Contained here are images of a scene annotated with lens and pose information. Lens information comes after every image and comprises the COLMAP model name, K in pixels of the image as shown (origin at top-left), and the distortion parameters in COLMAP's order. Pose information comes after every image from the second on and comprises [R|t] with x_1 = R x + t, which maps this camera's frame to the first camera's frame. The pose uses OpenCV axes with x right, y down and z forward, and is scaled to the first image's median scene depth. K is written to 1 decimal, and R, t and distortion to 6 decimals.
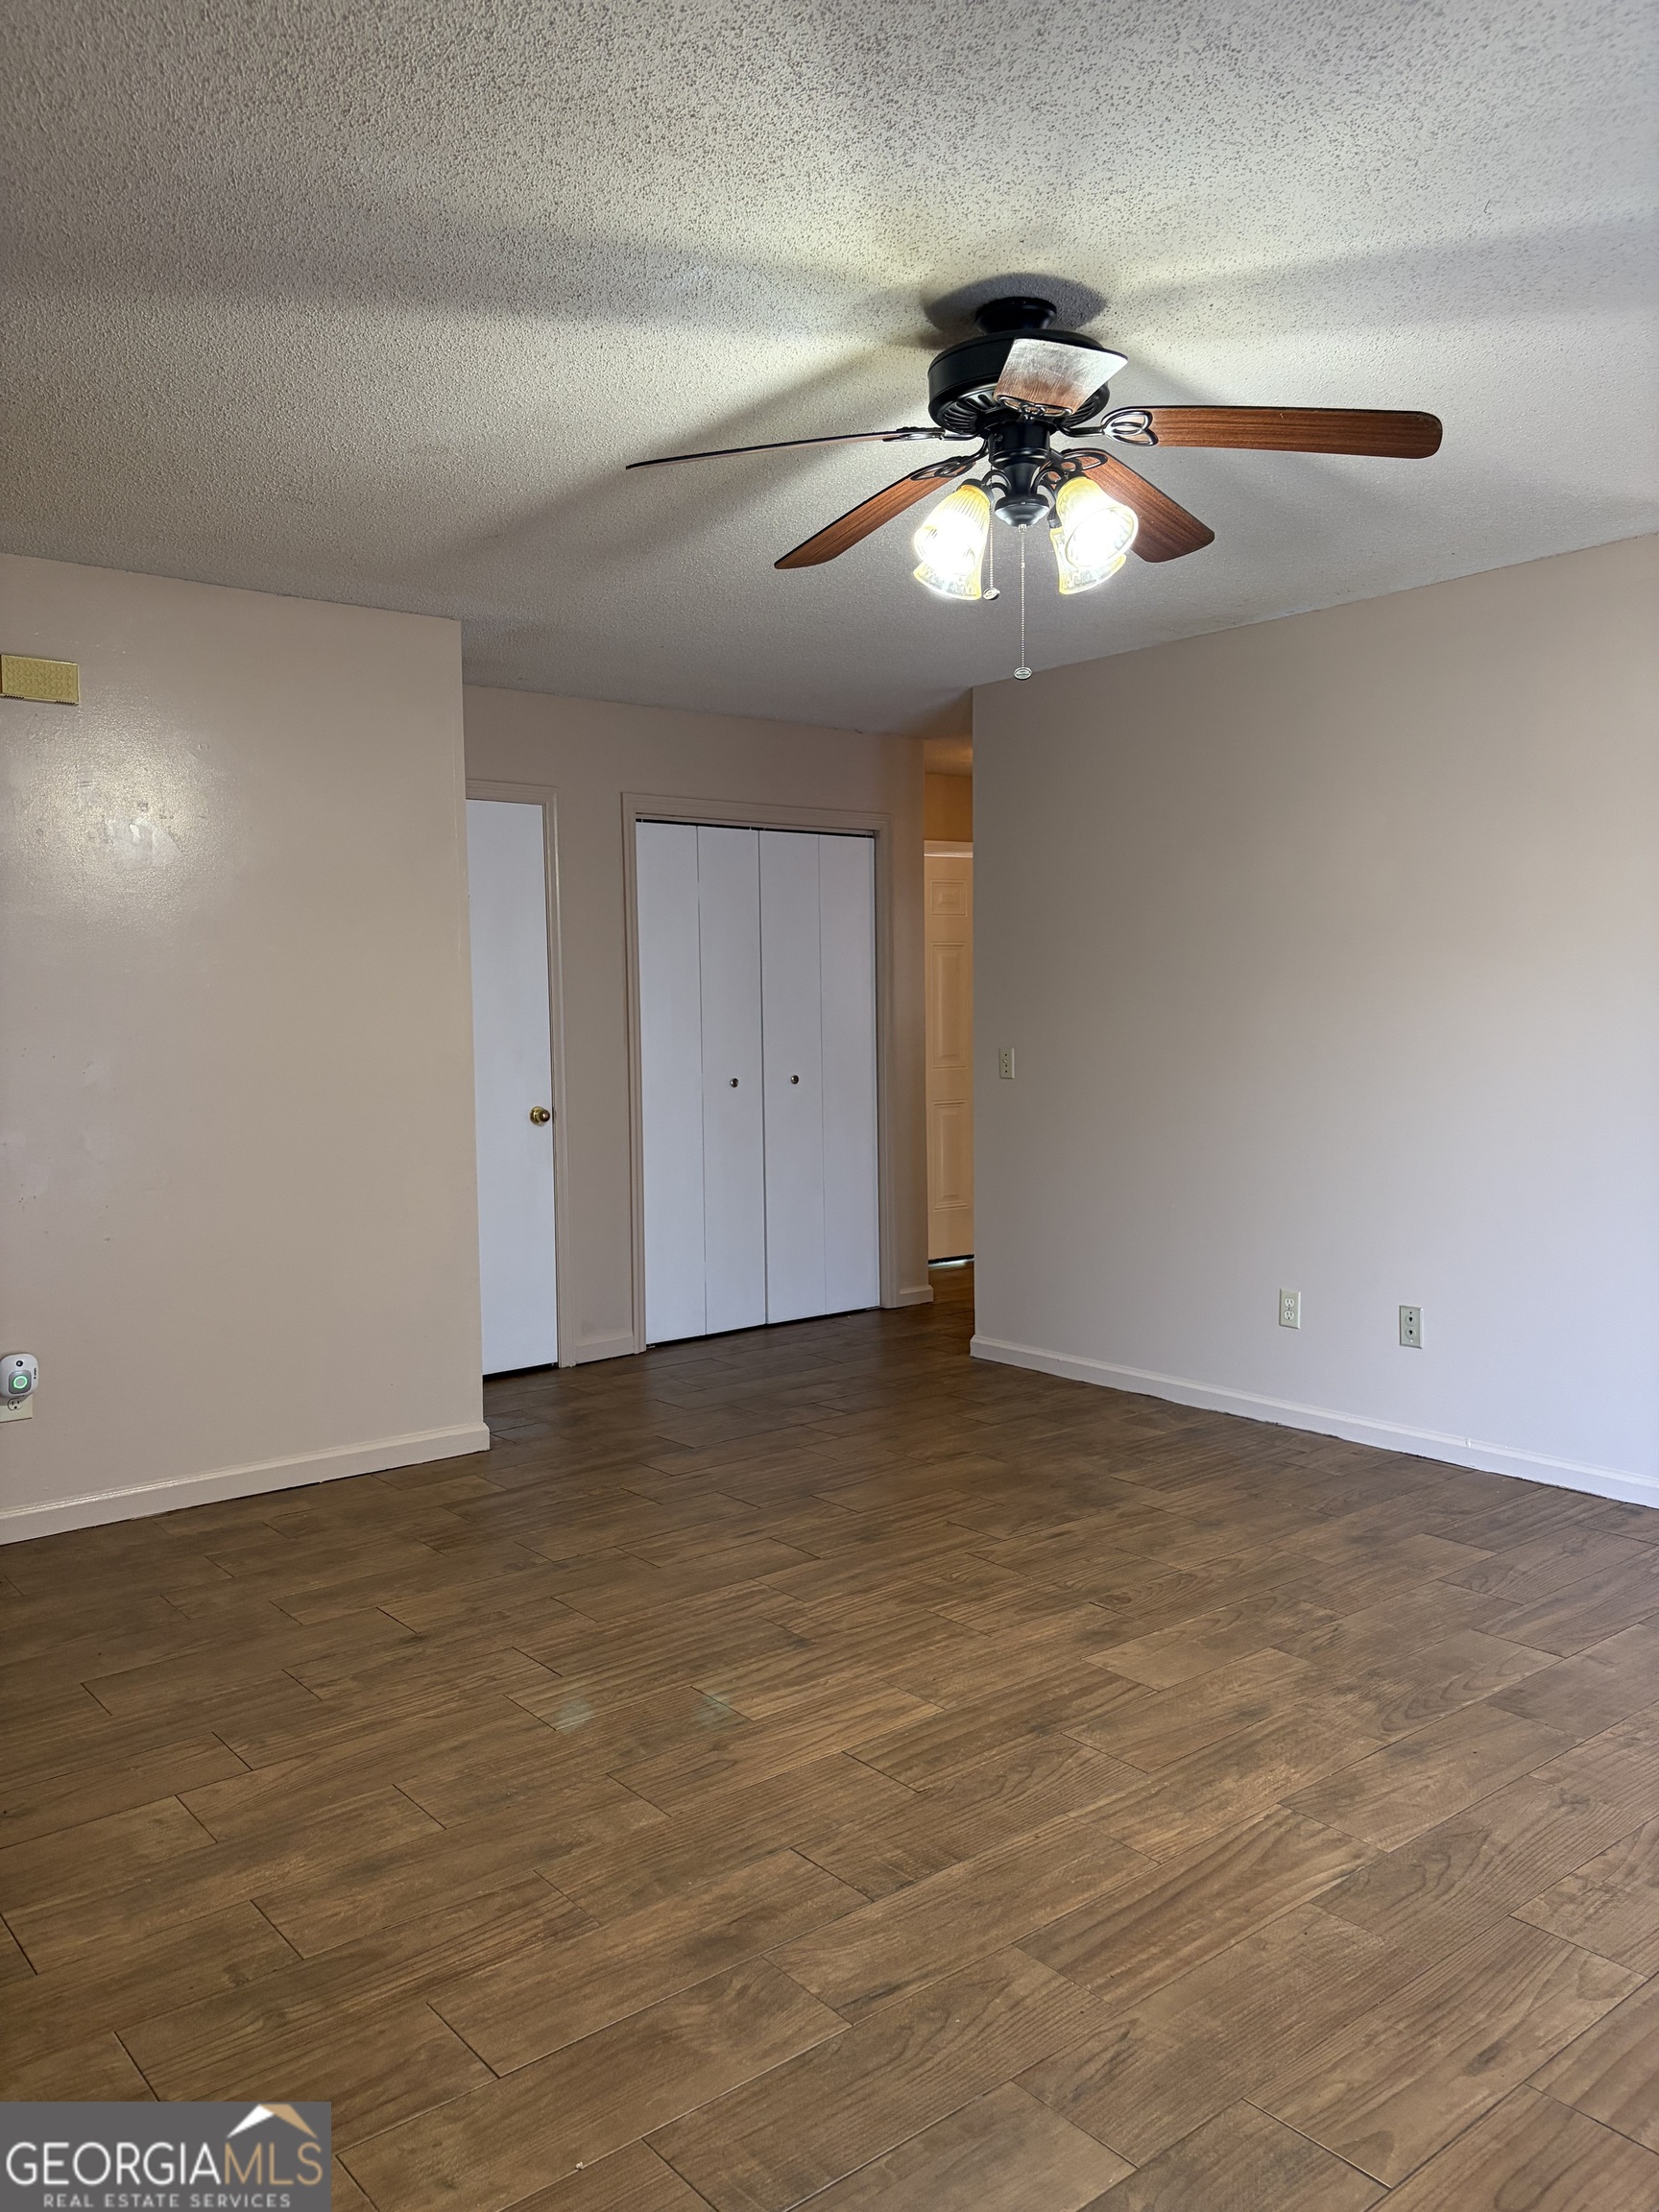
lens RADIAL K [[1670.3, 0, 830.4], [0, 1670.3, 1100.8], [0, 0, 1]] dist [0.034511, -0.035334]
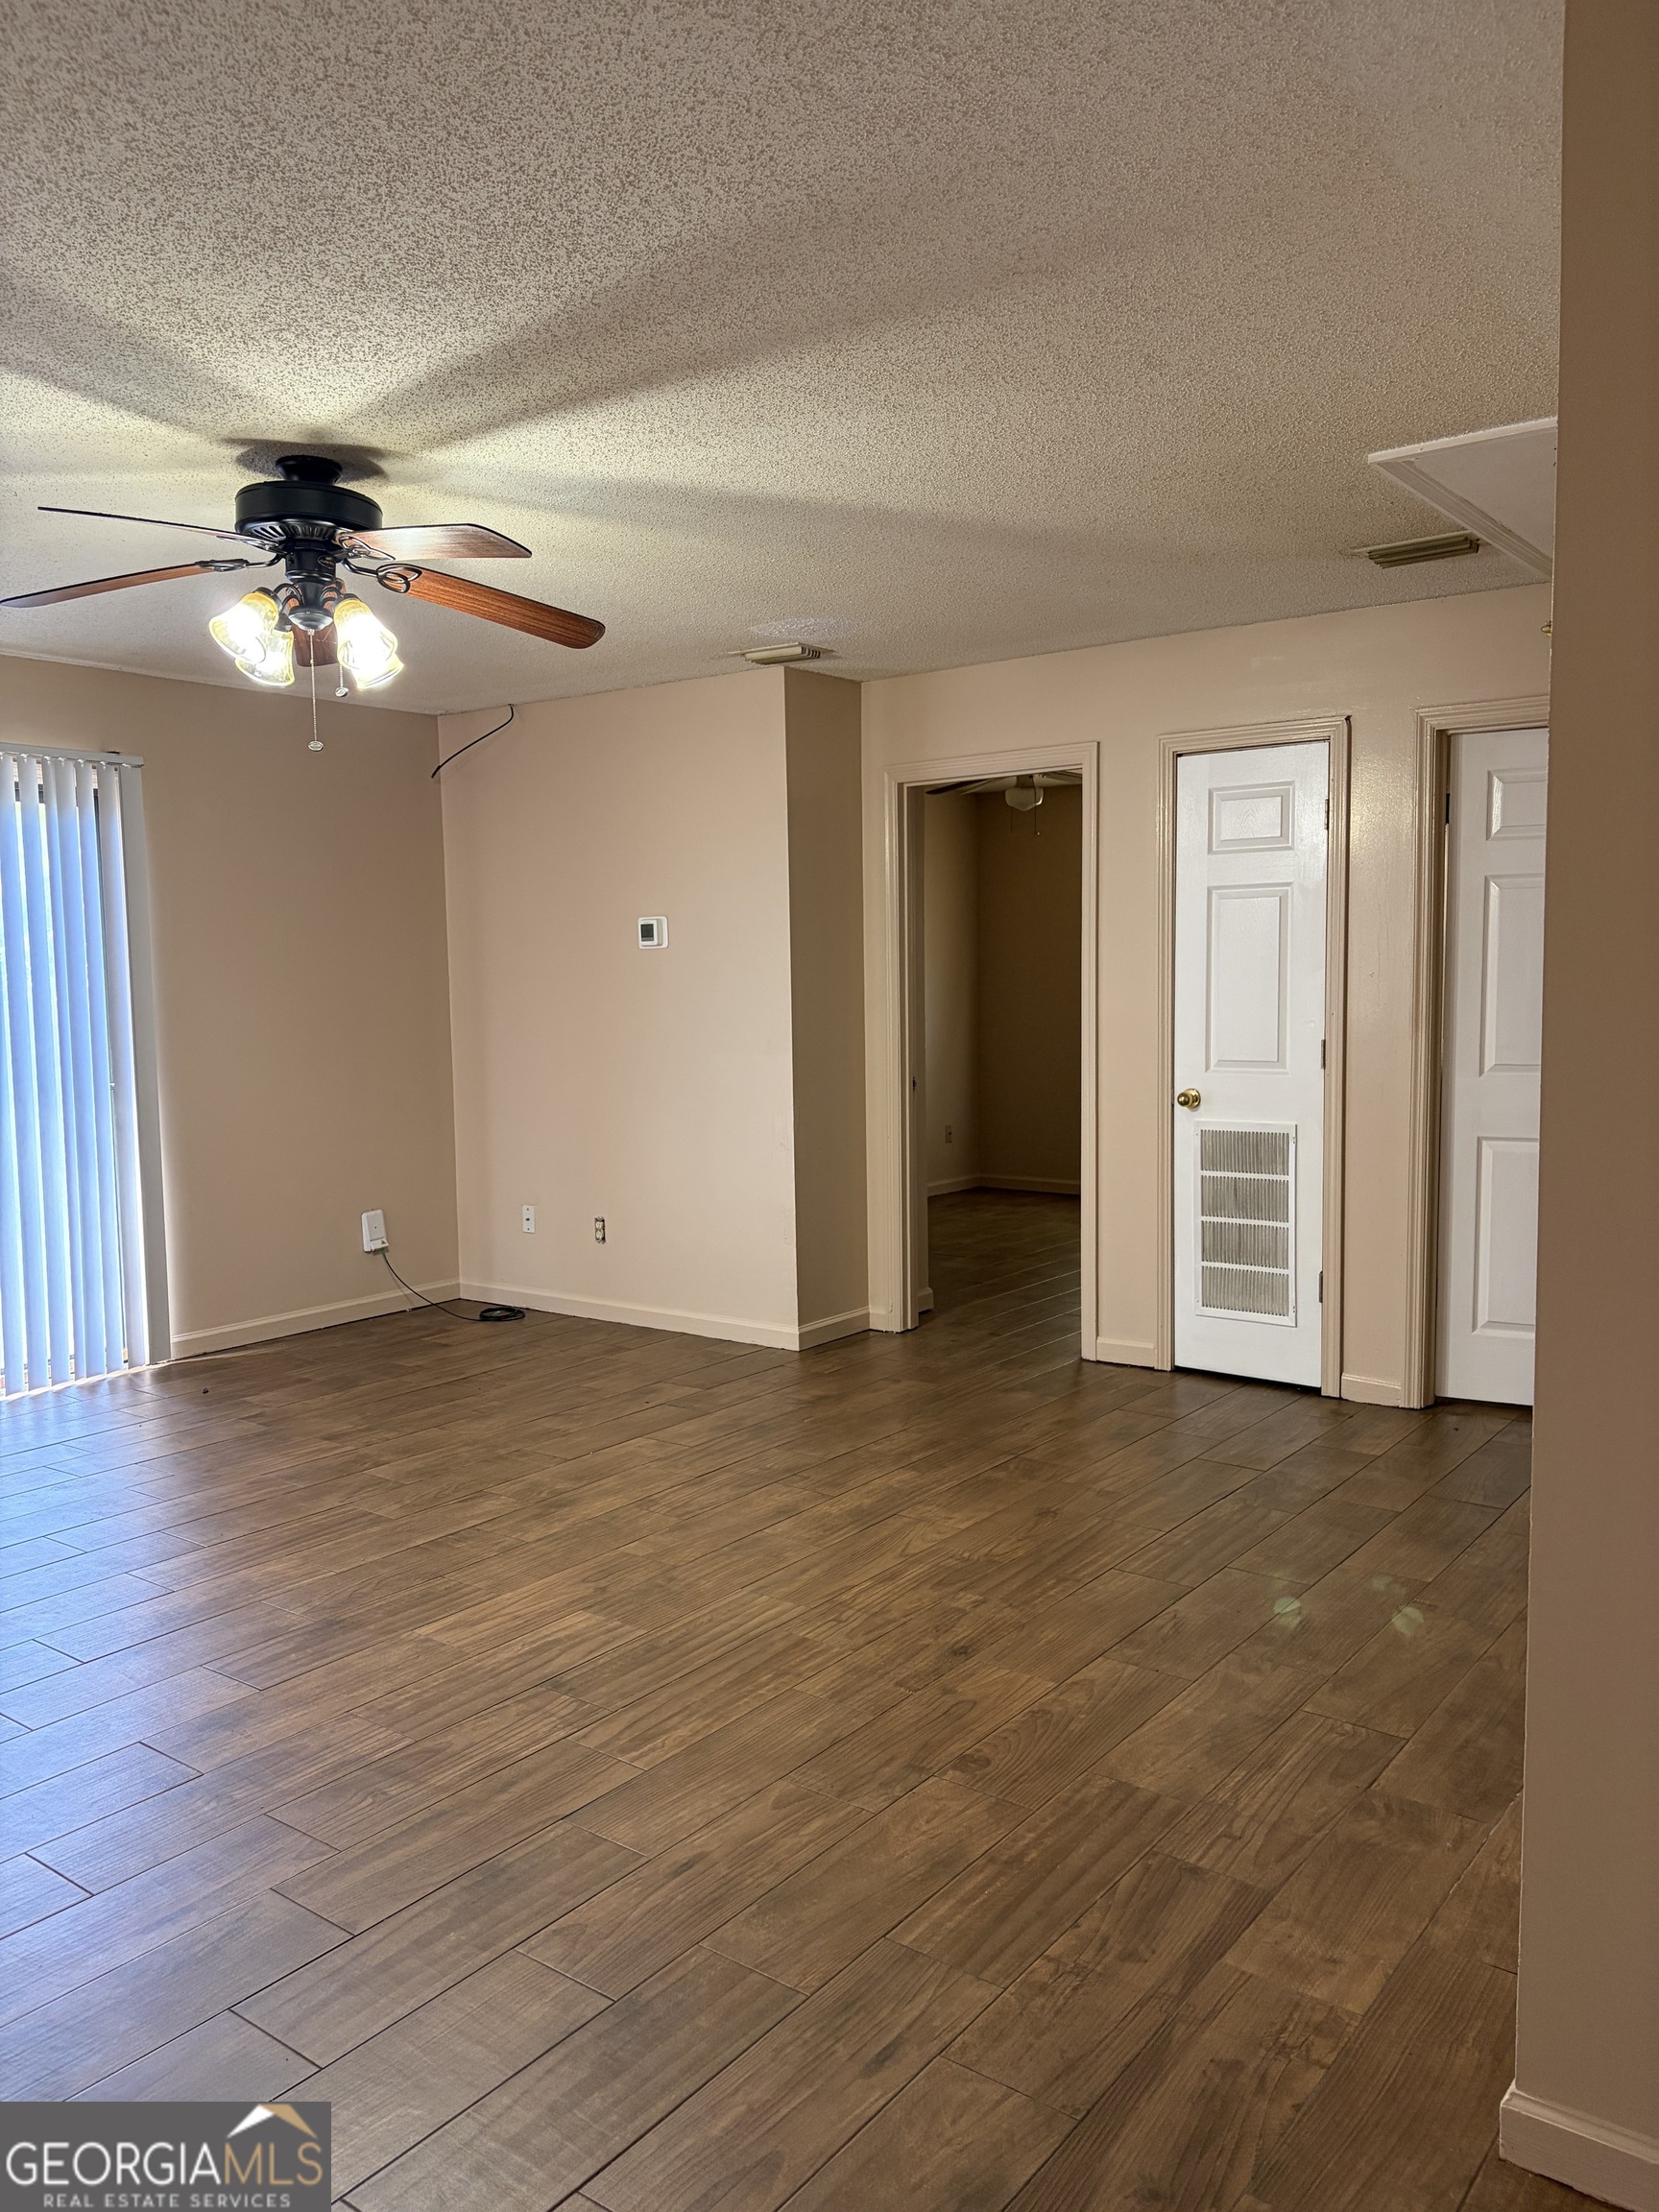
lens RADIAL K [[1670.3, 0, 814.0], [0, 1670.3, 1086.8], [0, 0, 1]] dist [0.034511, -0.035334]
pose [[-0.971574, 0.046879, -0.232046, 0.049047], [0.014862, 0.990342, 0.137849, -0.150469], [0.236267, 0.130482, -0.962887, 2.065993]]
